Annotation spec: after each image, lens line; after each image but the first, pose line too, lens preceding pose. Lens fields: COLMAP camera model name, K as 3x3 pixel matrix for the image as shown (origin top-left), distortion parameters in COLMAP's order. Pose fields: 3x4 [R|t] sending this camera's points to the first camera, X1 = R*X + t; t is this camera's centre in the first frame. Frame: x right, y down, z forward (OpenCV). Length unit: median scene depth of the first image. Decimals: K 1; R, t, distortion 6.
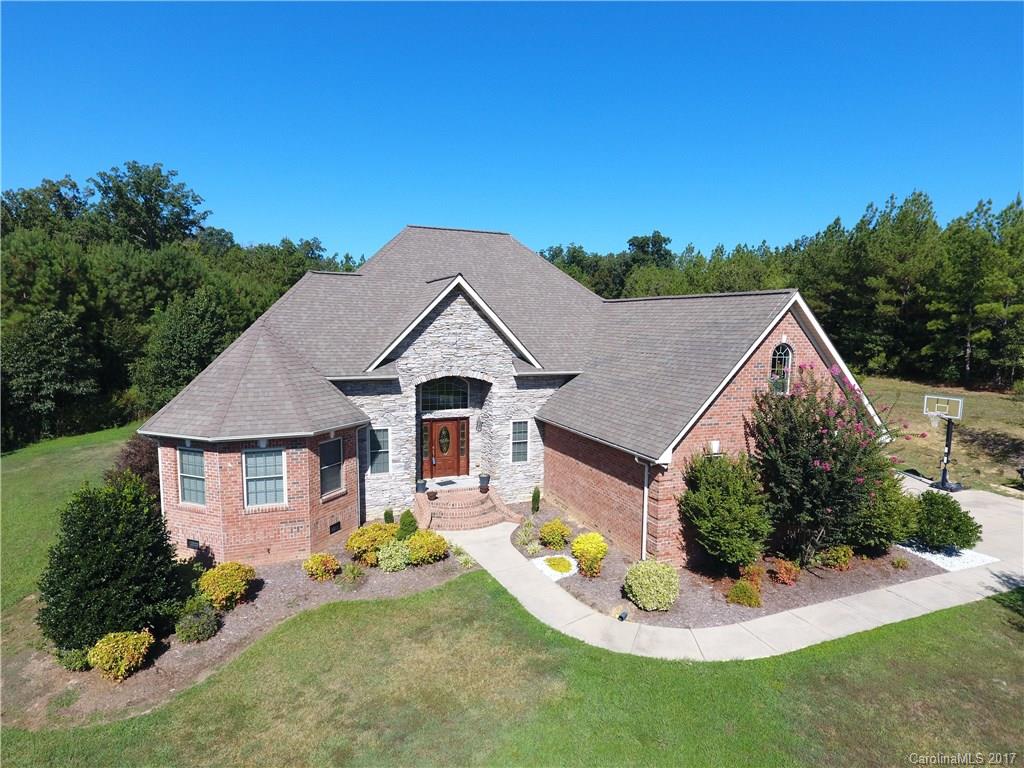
lens RADIAL K [[594.9, 0, 517.3], [0, 594.9, 382.6], [0, 0, 1]] dist [-0.006619, -0.001063]
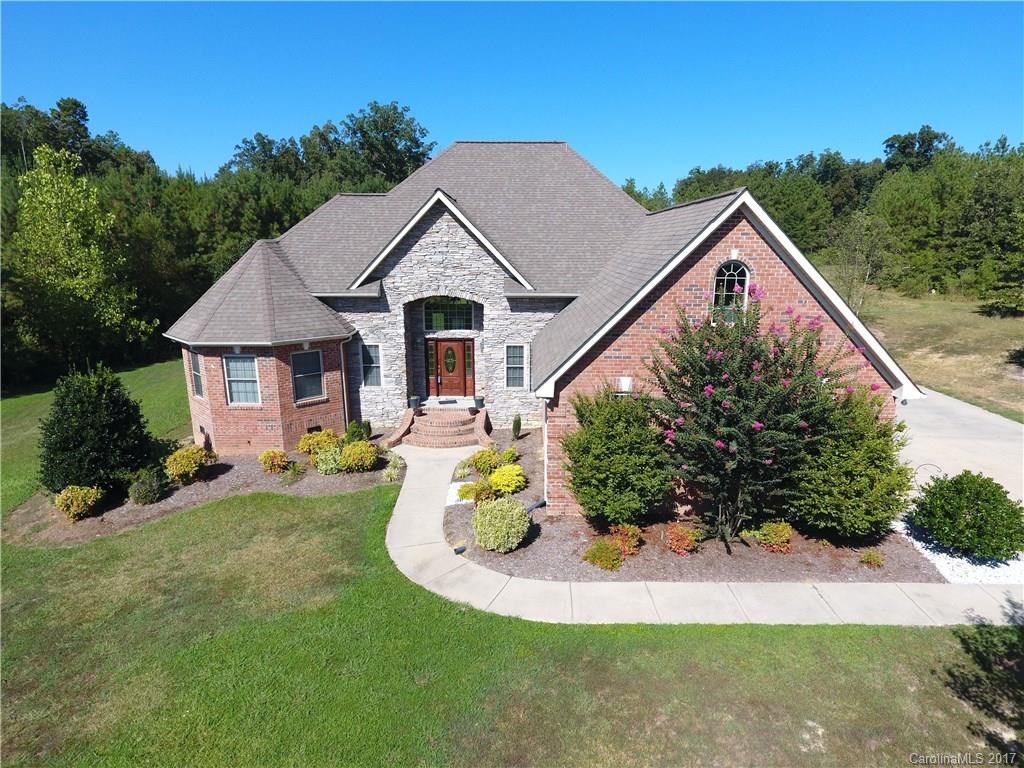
lens RADIAL K [[594.9, 0, 517.3], [0, 594.9, 382.6], [0, 0, 1]] dist [-0.006619, -0.001063]
pose [[0.917665, 0.078302, -0.389563, 0.420012], [-0.029514, 0.991115, 0.129691, 0.000249], [0.396256, -0.107515, 0.911823, 0.133738]]
